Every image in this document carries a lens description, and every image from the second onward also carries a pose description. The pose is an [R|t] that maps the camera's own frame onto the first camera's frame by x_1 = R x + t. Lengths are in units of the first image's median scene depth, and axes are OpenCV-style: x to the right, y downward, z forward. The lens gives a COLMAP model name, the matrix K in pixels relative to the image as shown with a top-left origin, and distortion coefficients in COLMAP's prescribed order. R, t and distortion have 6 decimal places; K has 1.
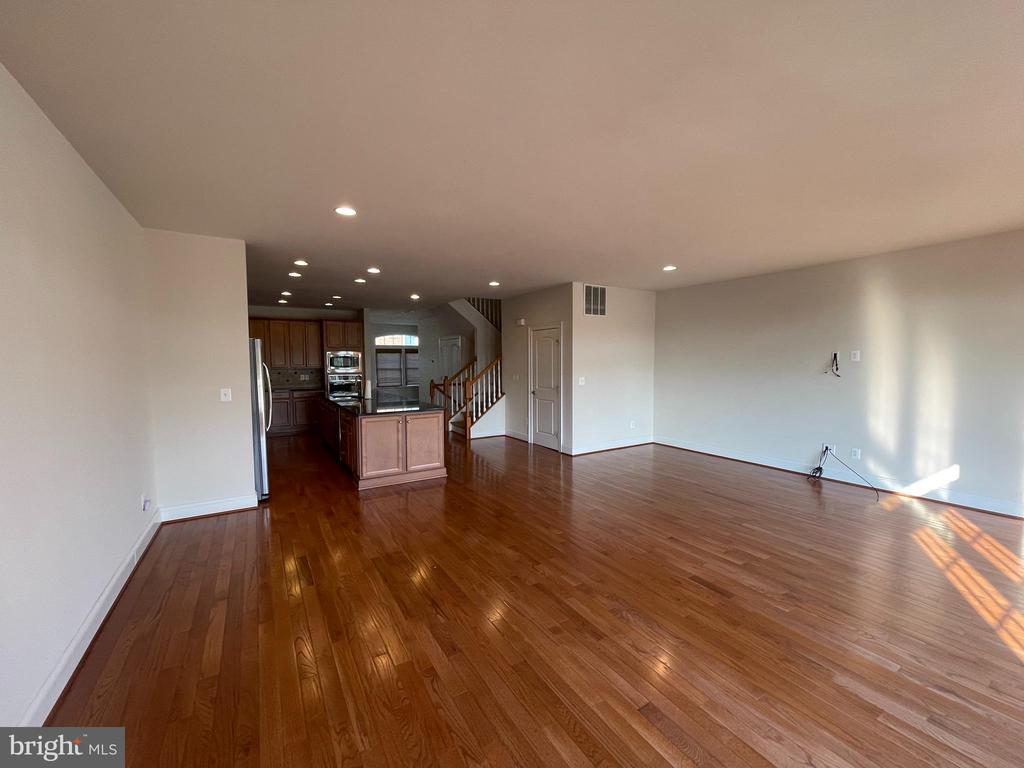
lens RADIAL K [[409.9, 0, 506.7], [0, 409.9, 385.9], [0, 0, 1]] dist [0.000834, 0.000120]
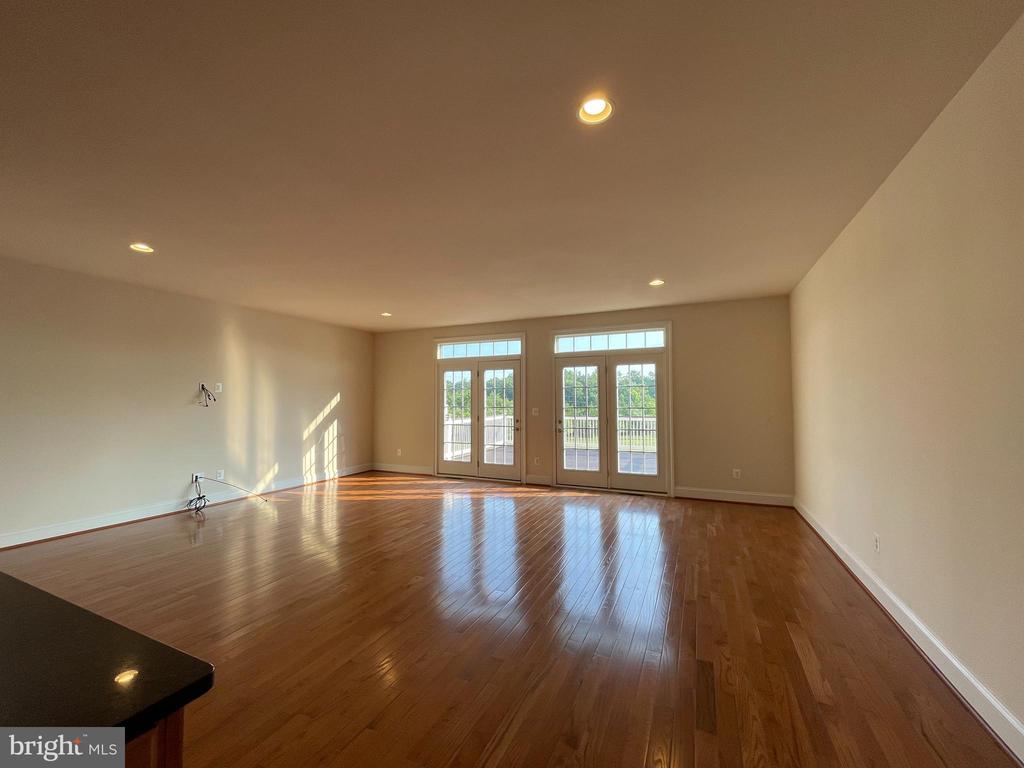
lens RADIAL K [[409.9, 0, 507.9], [0, 409.9, 384.5], [0, 0, 1]] dist [0.000834, 0.000120]
pose [[-0.545371, 0.038804, 0.837296, -0.583452], [0.054483, 0.998456, -0.010785, -0.028595], [-0.836422, 0.039736, -0.546643, 1.046926]]
